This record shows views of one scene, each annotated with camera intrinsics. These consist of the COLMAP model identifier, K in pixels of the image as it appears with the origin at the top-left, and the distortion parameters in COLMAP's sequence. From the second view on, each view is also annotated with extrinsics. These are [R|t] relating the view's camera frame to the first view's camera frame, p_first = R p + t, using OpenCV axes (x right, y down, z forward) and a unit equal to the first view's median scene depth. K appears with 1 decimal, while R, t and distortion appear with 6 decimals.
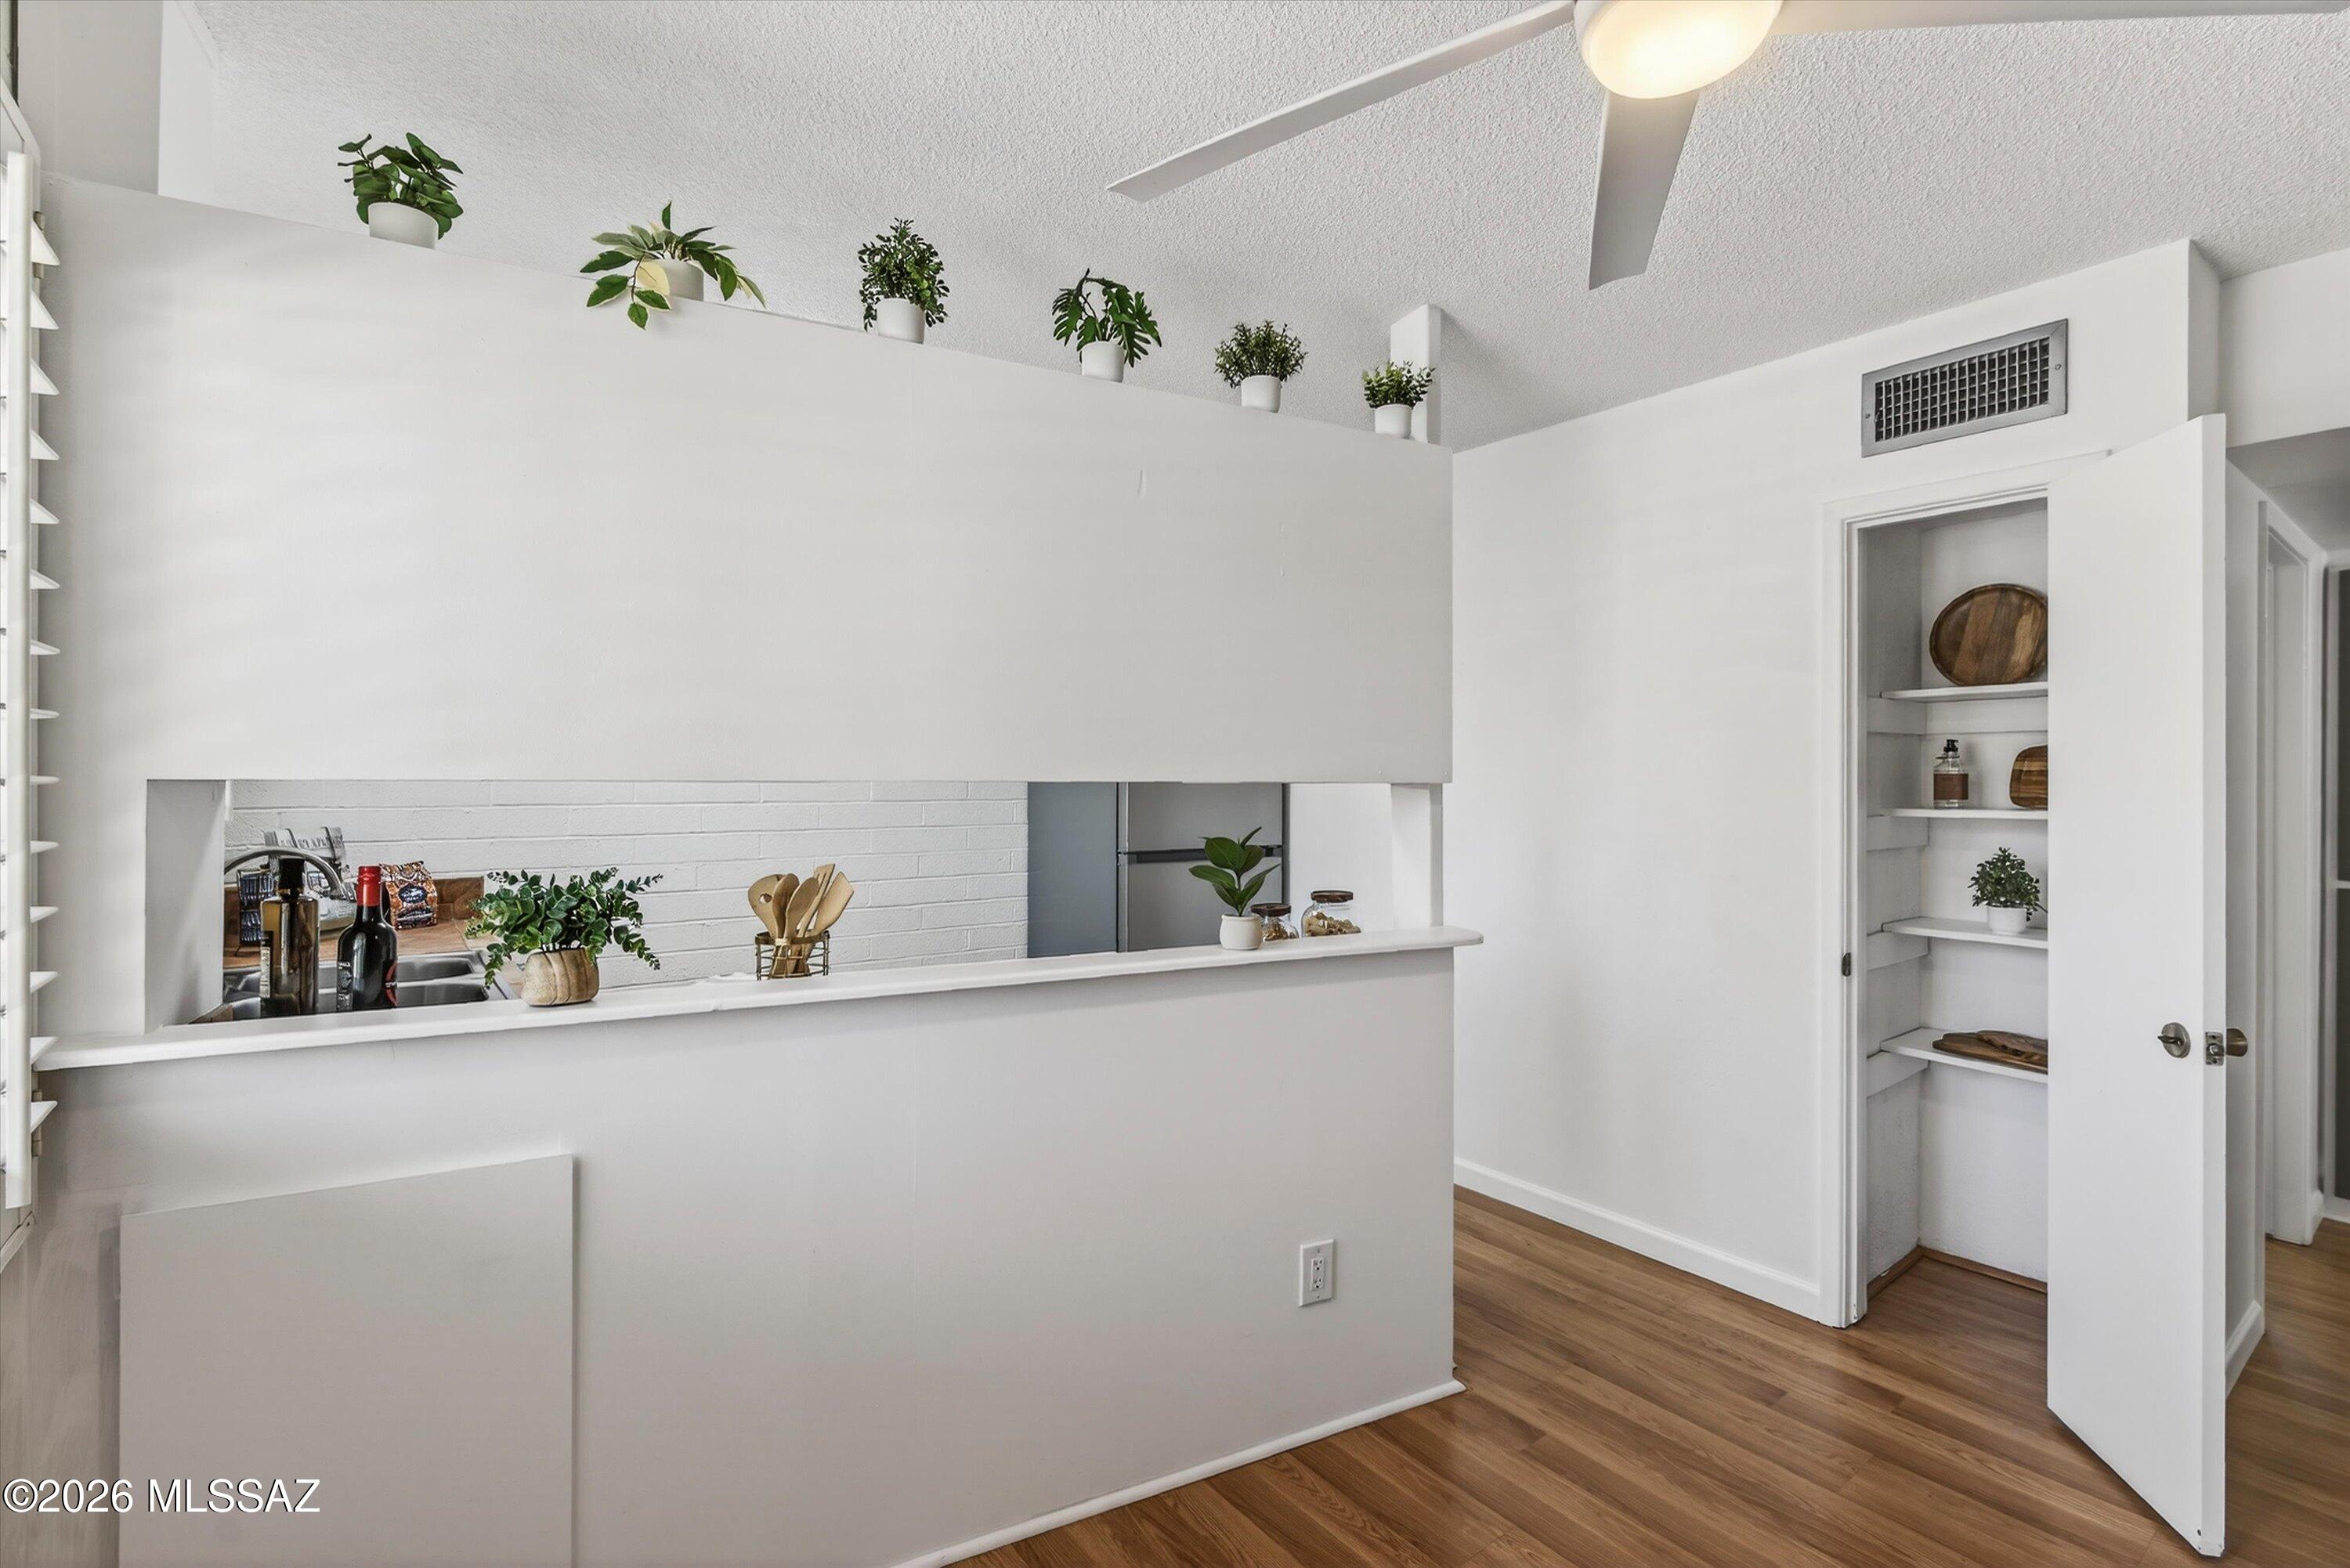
lens RADIAL K [[1057.0, 0, 1175.0], [0, 1057.0, 784.0], [0, 0, 1]] dist [-0.001859, -0.000161]
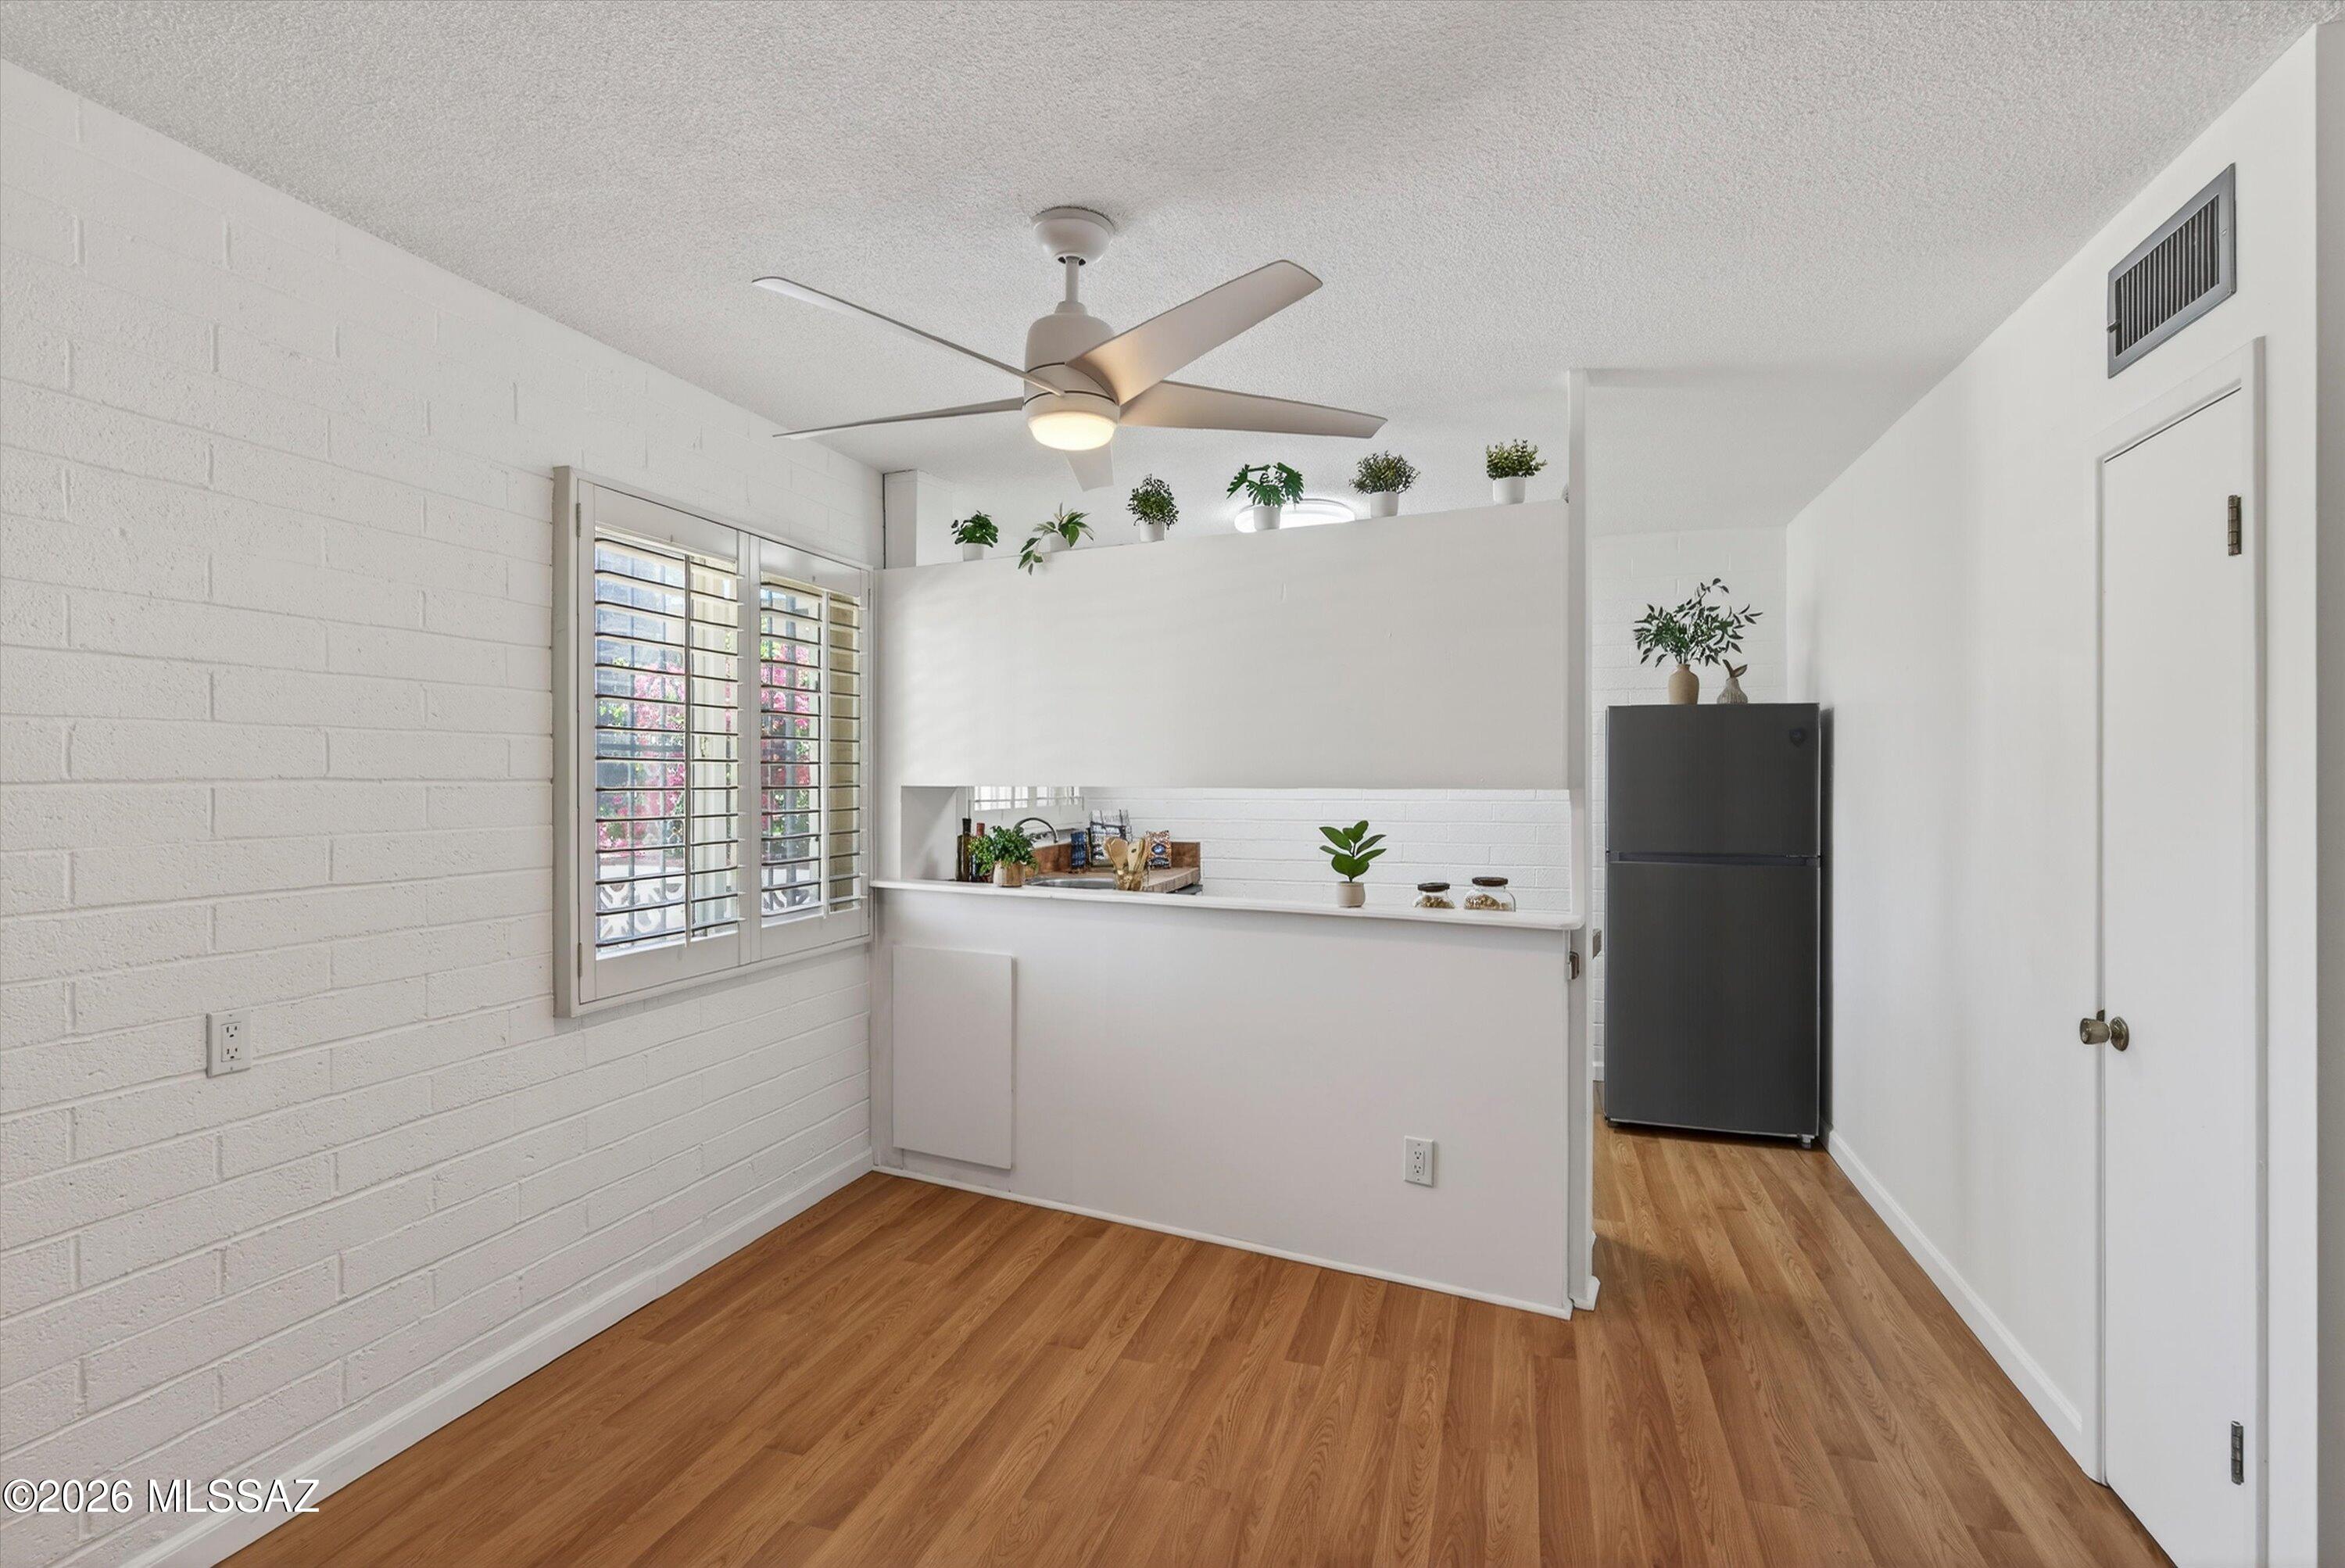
lens RADIAL K [[1089.0, 0, 1170.4], [0, 1089.0, 777.2], [0, 0, 1]] dist [0.001319, 0.000195]
pose [[0.589146, -0.003324, -0.808019, 1.041300], [-0.001168, 0.999987, -0.004965, -0.007863], [0.808025, 0.003869, 0.589135, -0.049635]]
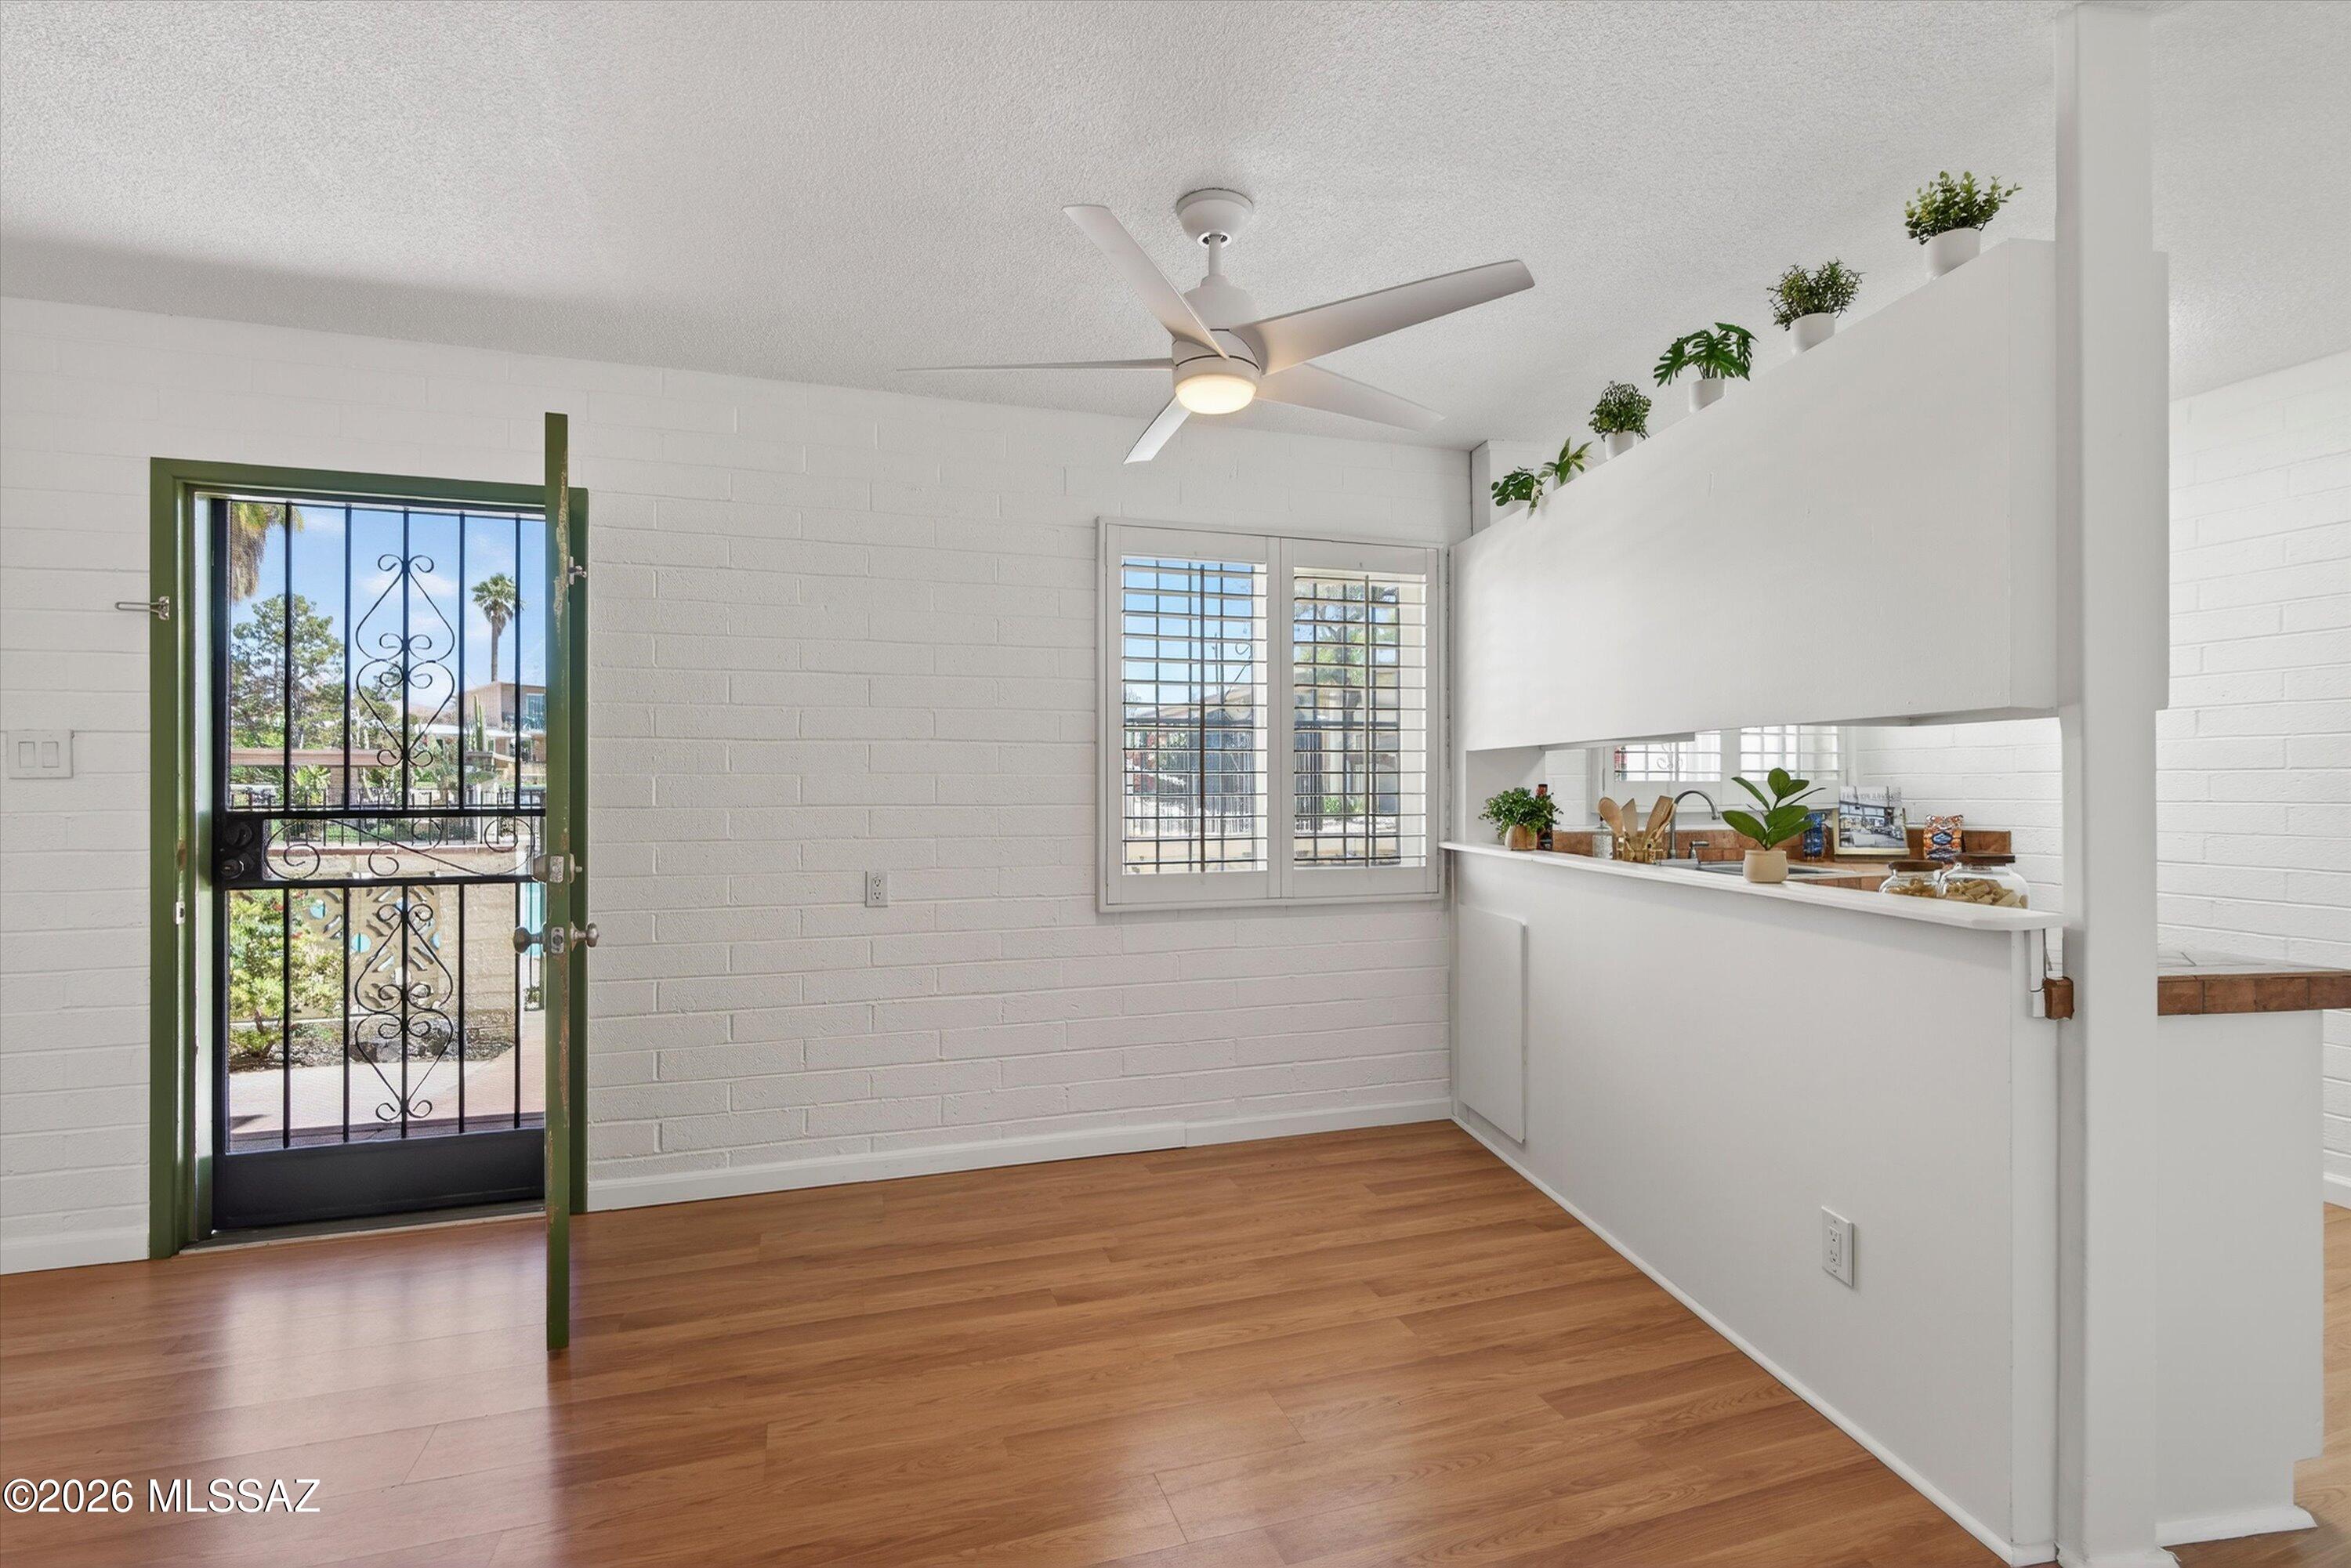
lens RADIAL K [[1073.8, 0, 1211.3], [0, 1073.8, 777.7], [0, 0, 1]] dist [-0.010818, 0.000001]
pose [[-0.299377, -0.010652, -0.954075, 1.190169], [0.000015, 0.999938, -0.011168, 0.060903], [0.954135, -0.003358, -0.299358, 0.751193]]
